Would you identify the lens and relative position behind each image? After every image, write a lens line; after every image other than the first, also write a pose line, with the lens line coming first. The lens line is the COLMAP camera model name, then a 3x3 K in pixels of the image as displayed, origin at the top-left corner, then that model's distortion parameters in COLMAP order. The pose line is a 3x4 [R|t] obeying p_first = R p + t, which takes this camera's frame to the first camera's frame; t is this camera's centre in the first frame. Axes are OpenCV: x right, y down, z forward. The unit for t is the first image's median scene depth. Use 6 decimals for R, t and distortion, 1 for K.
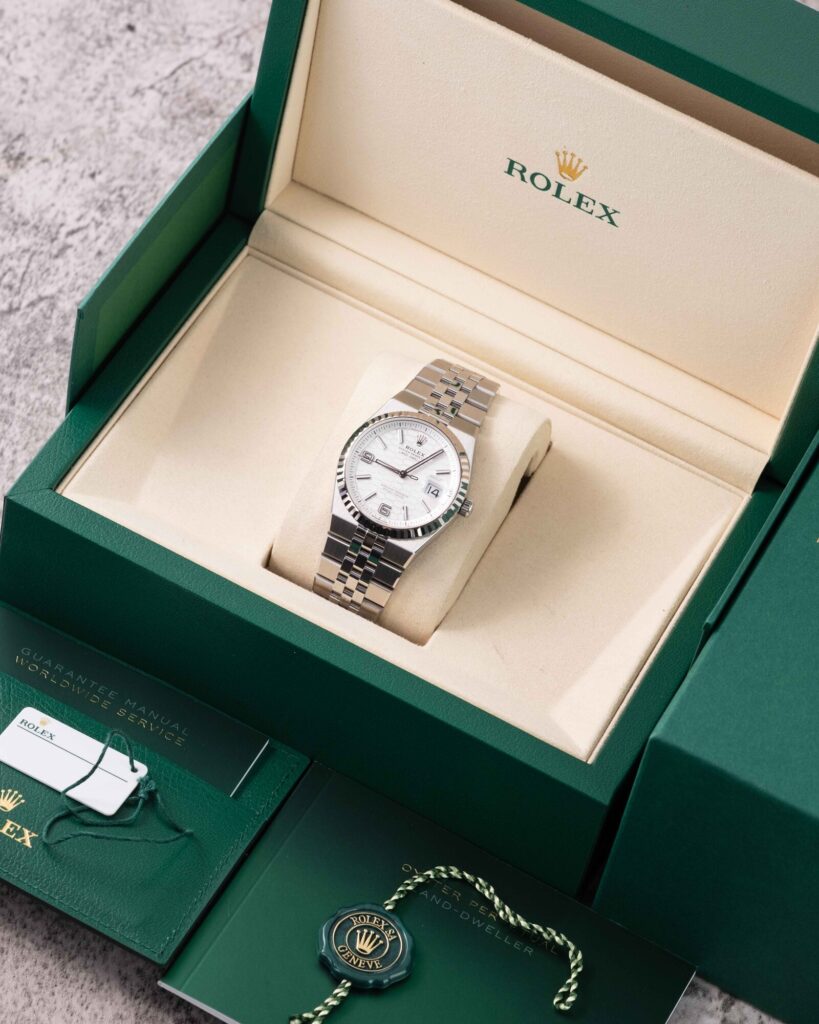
lens RADIAL K [[3972.1, 0, 413.6], [0, 3972.1, 510.0], [0, 0, 1]] dist [0.290301, 0.000000]
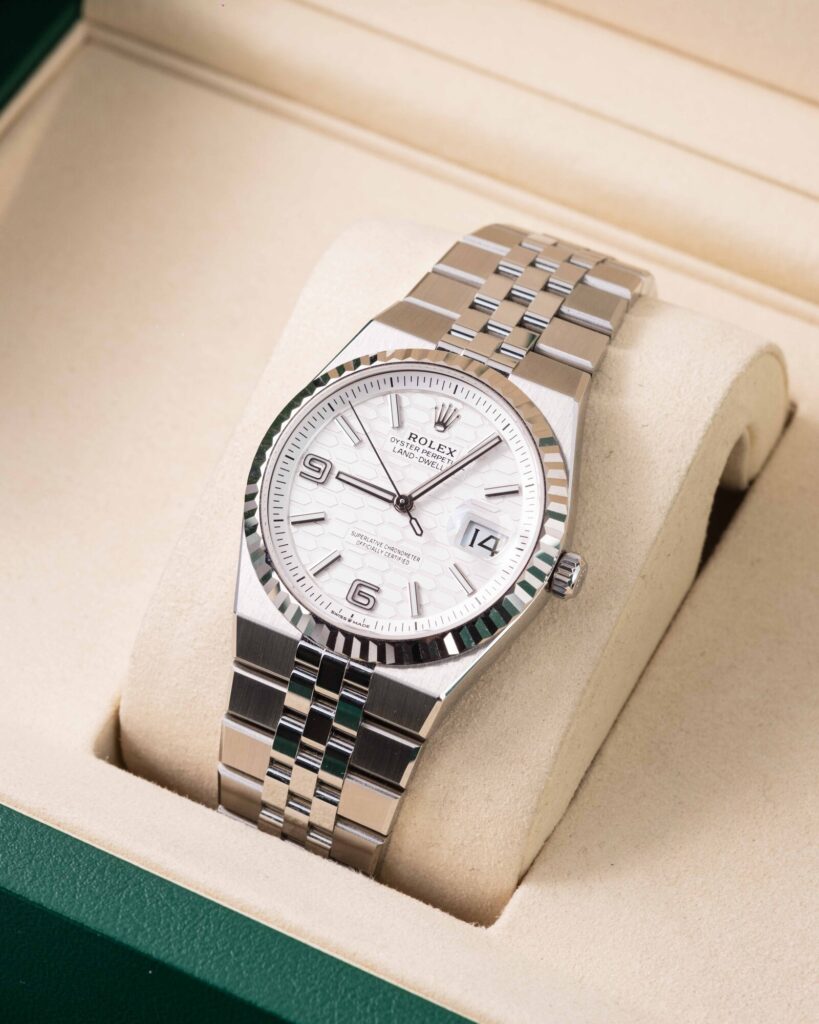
lens RADIAL K [[3972.1, 0, 398.7], [0, 3972.1, 517.2], [0, 0, 1]] dist [0.290301, 0.000000]
pose [[0.987869, -0.076834, -0.134952, 0.050440], [0.073789, 0.996897, -0.027430, 0.003326], [0.136640, 0.017139, 0.990472, 0.592428]]
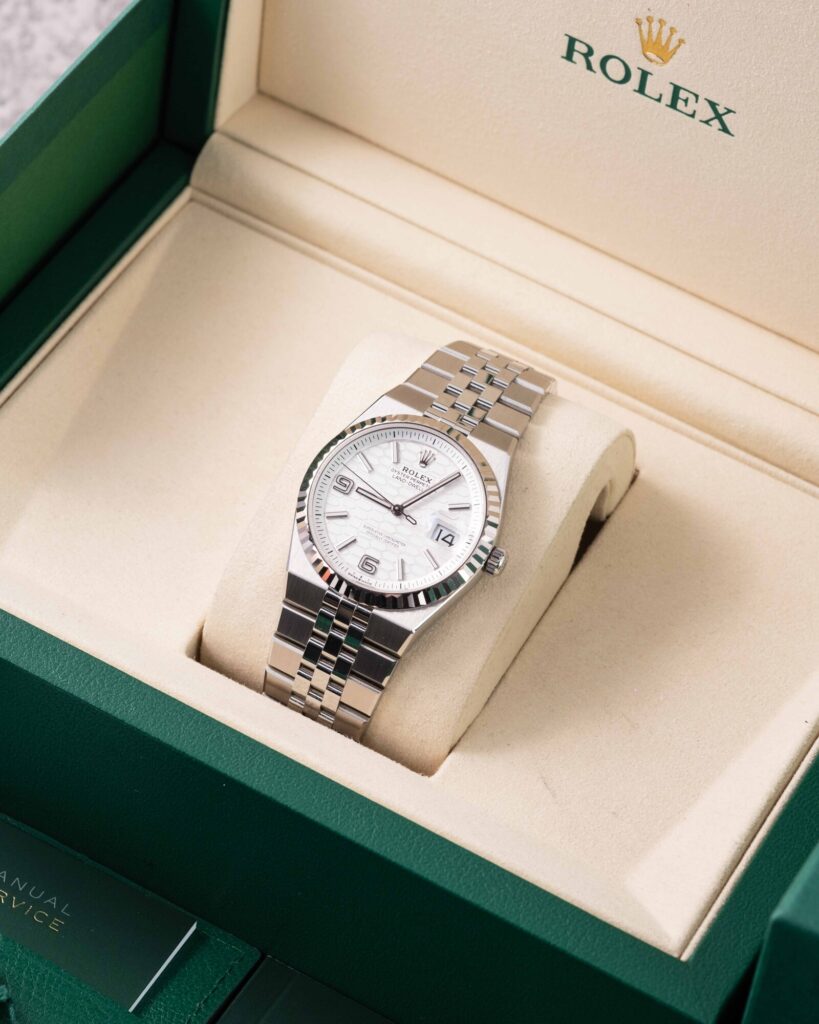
lens RADIAL K [[3972.1, 0, 410.7], [0, 3972.1, 515.4], [0, 0, 1]] dist [0.290301, 0.000000]
pose [[0.997649, -0.004855, -0.068364, 0.043185], [0.001374, 0.998705, -0.050864, 0.024485], [0.068523, 0.050651, 0.996363, 0.349519]]
